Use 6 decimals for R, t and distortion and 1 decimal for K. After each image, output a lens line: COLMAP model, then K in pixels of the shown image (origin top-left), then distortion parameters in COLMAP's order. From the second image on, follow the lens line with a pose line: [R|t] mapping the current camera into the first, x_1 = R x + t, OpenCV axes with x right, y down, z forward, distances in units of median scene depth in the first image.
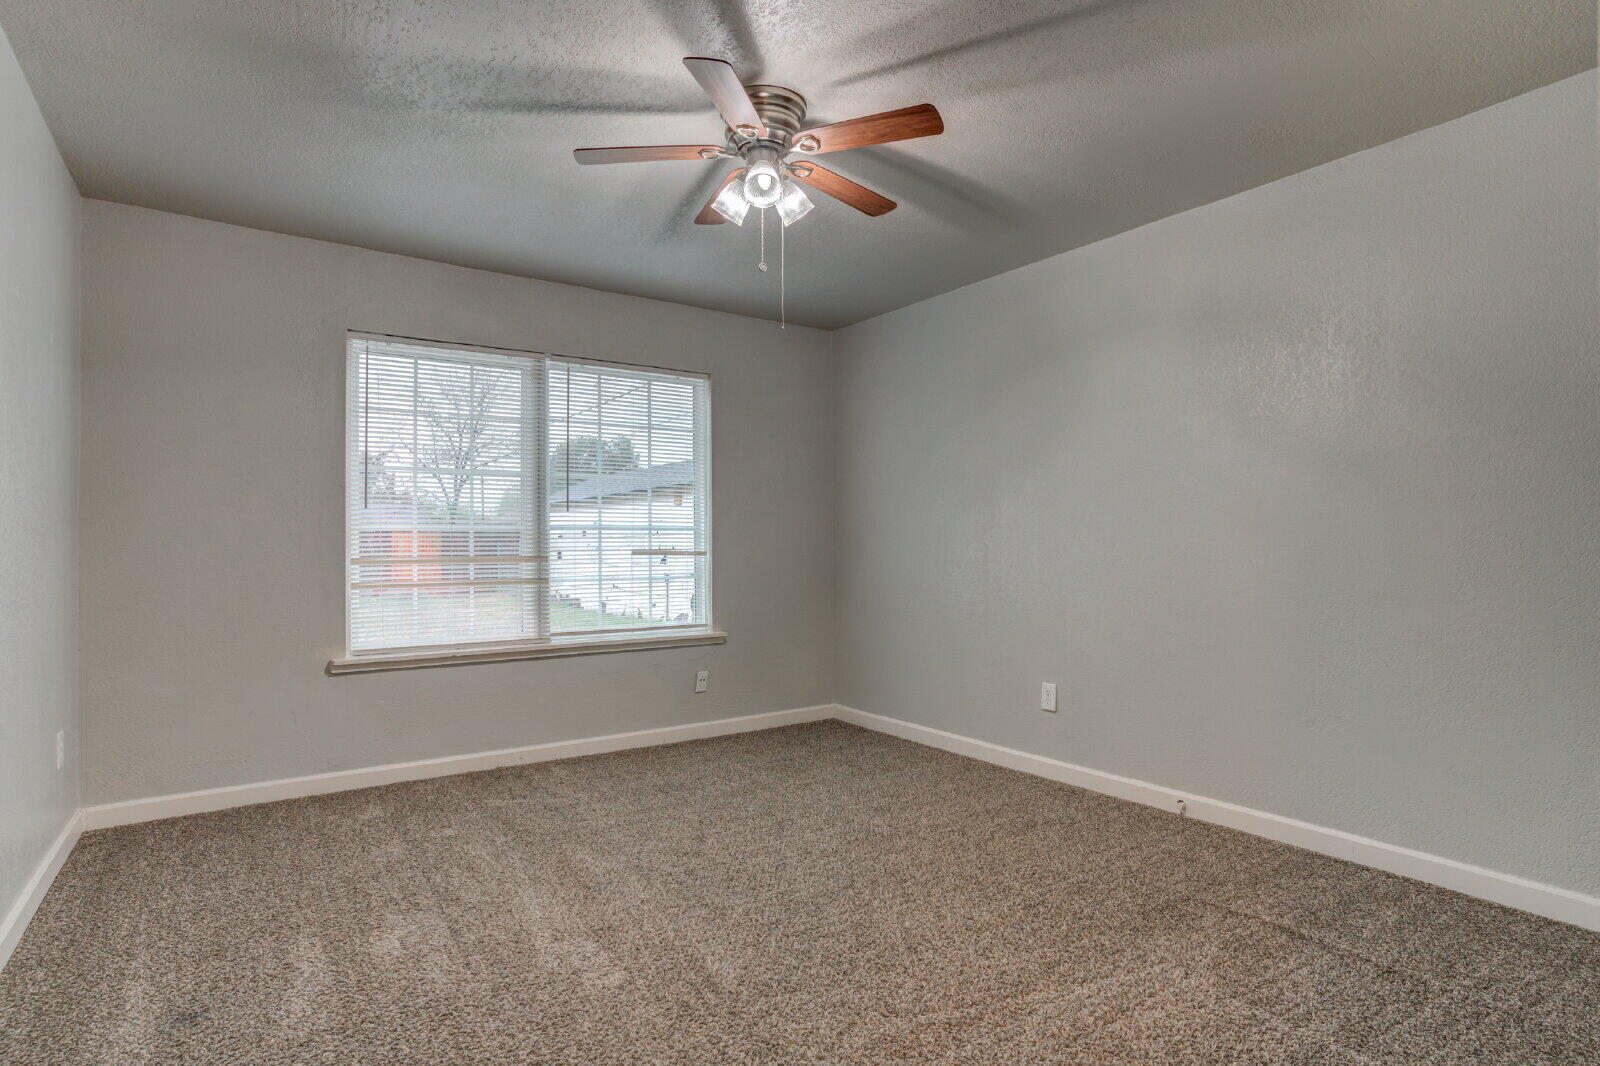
lens RADIAL K [[845.5, 0, 800.0], [0, 845.5, 533.0], [0, 0, 1]] dist [0.000046, 0.000792]
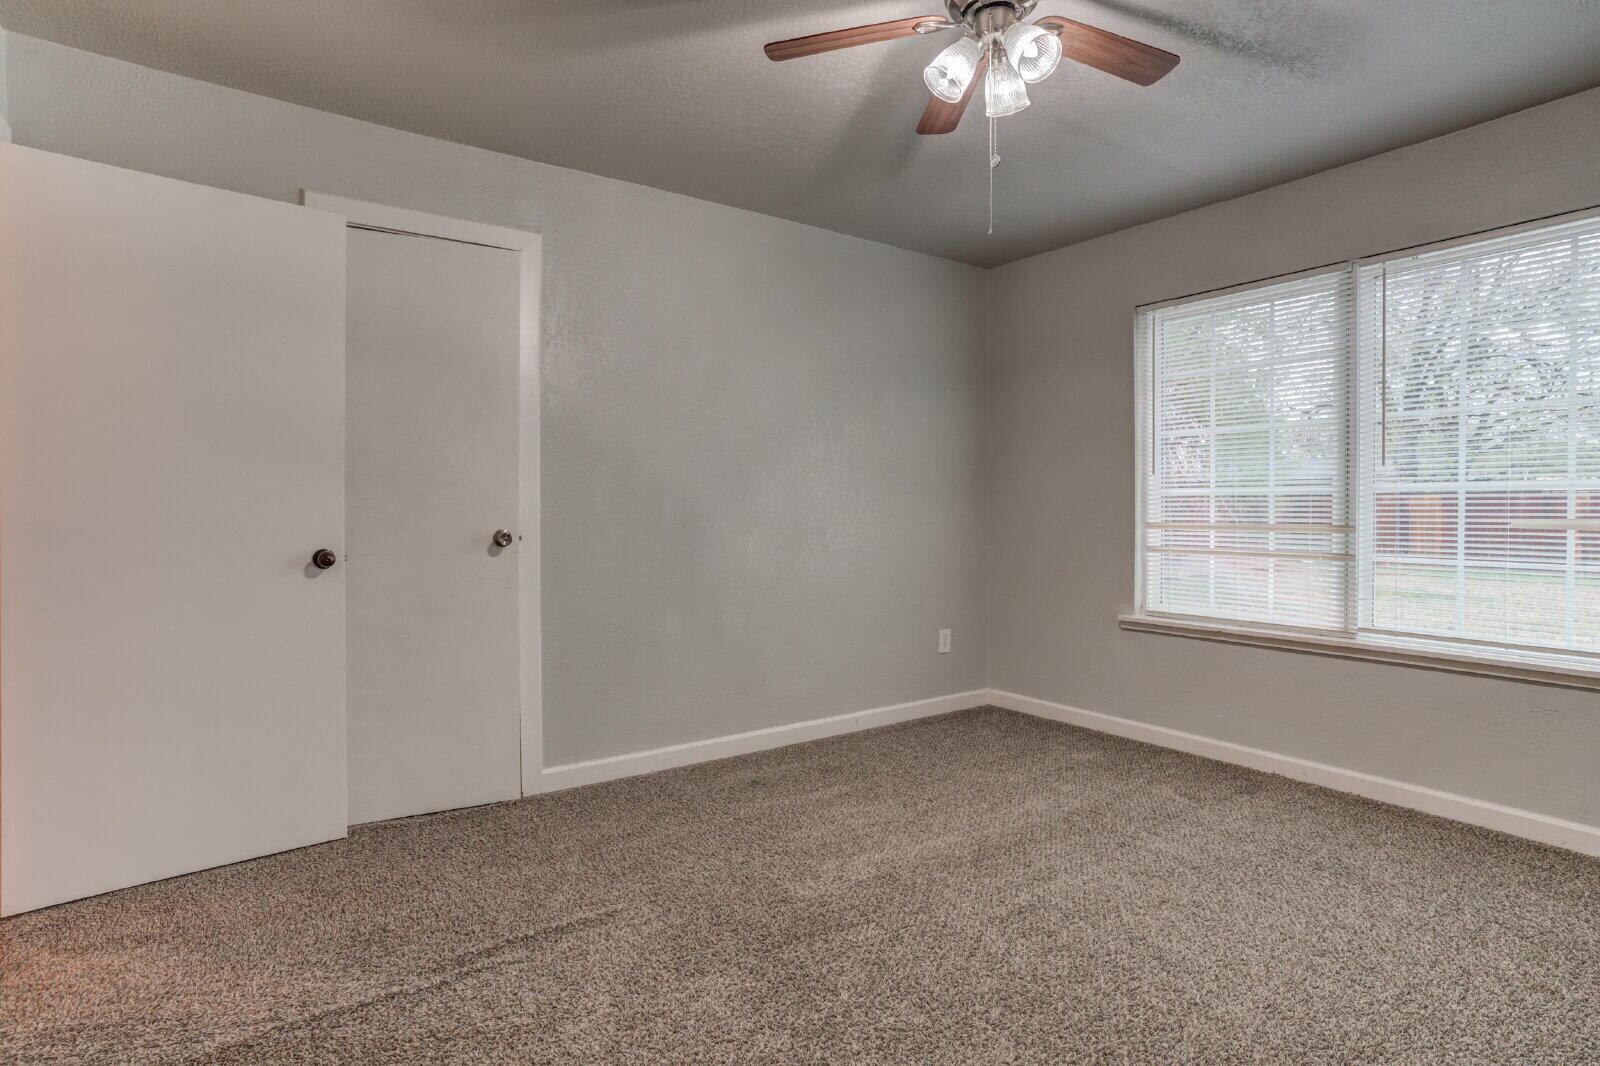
lens RADIAL K [[869.4, 0, 800.5], [0, 869.4, 503.2], [0, 0, 1]] dist [-0.000535, 0.000044]
pose [[0.000384, 0.000038, -1.000000, 0.513526], [0.015631, 0.999878, 0.000044, -0.000650], [0.999878, -0.015632, 0.000384, 0.531855]]
